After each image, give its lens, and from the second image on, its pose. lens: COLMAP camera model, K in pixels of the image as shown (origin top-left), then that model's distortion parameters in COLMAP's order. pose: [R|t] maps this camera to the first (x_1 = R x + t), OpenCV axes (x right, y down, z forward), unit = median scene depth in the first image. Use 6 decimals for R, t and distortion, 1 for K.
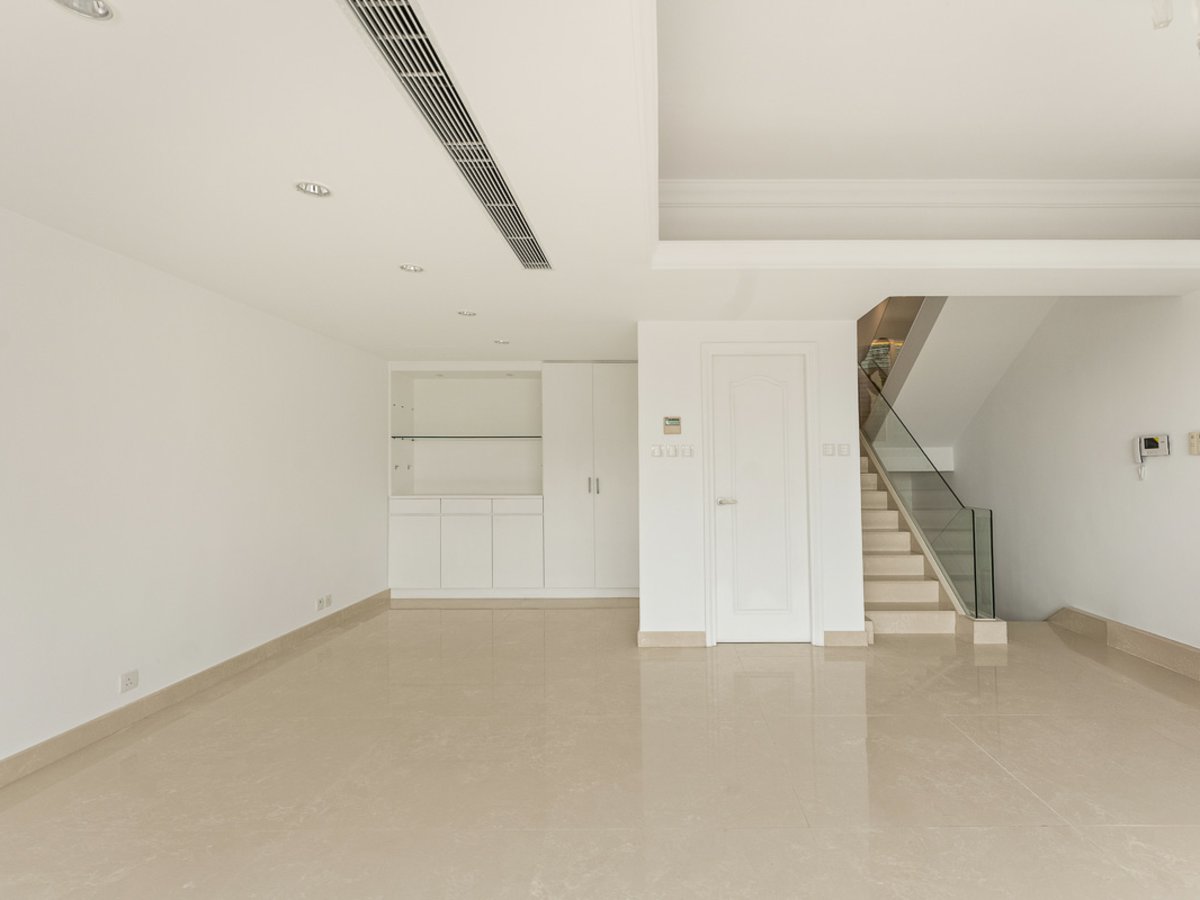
lens RADIAL K [[547.9, 0, 619.4], [0, 547.9, 455.3], [0, 0, 1]] dist [-0.001892, -0.000387]
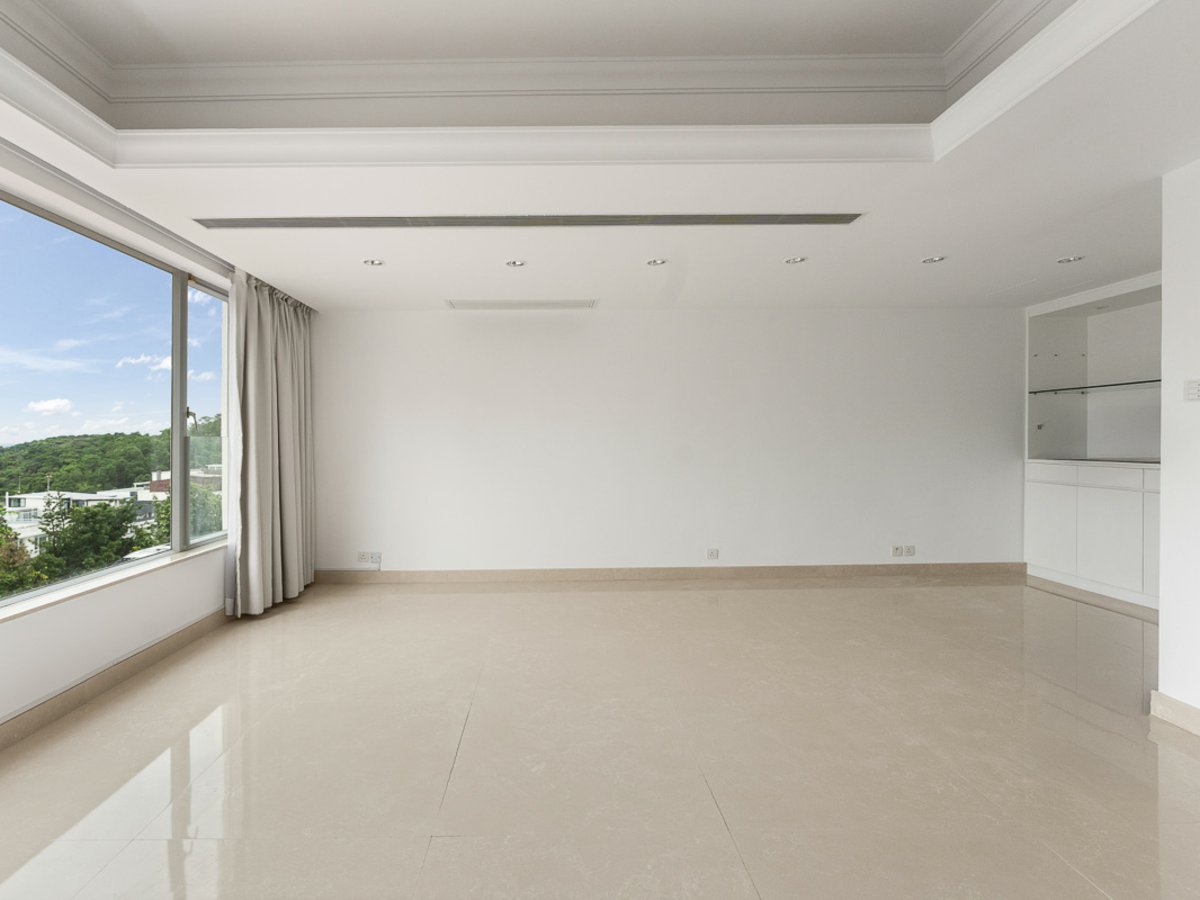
lens RADIAL K [[550.1, 0, 600.0], [0, 550.1, 450.0], [0, 0, 1]] dist [0.002594, 0.000396]
pose [[0.083167, 0.025071, -0.996220, 0.374528], [0.046594, 0.998492, 0.029018, 0.000120], [0.995446, -0.048832, 0.081873, 0.213512]]
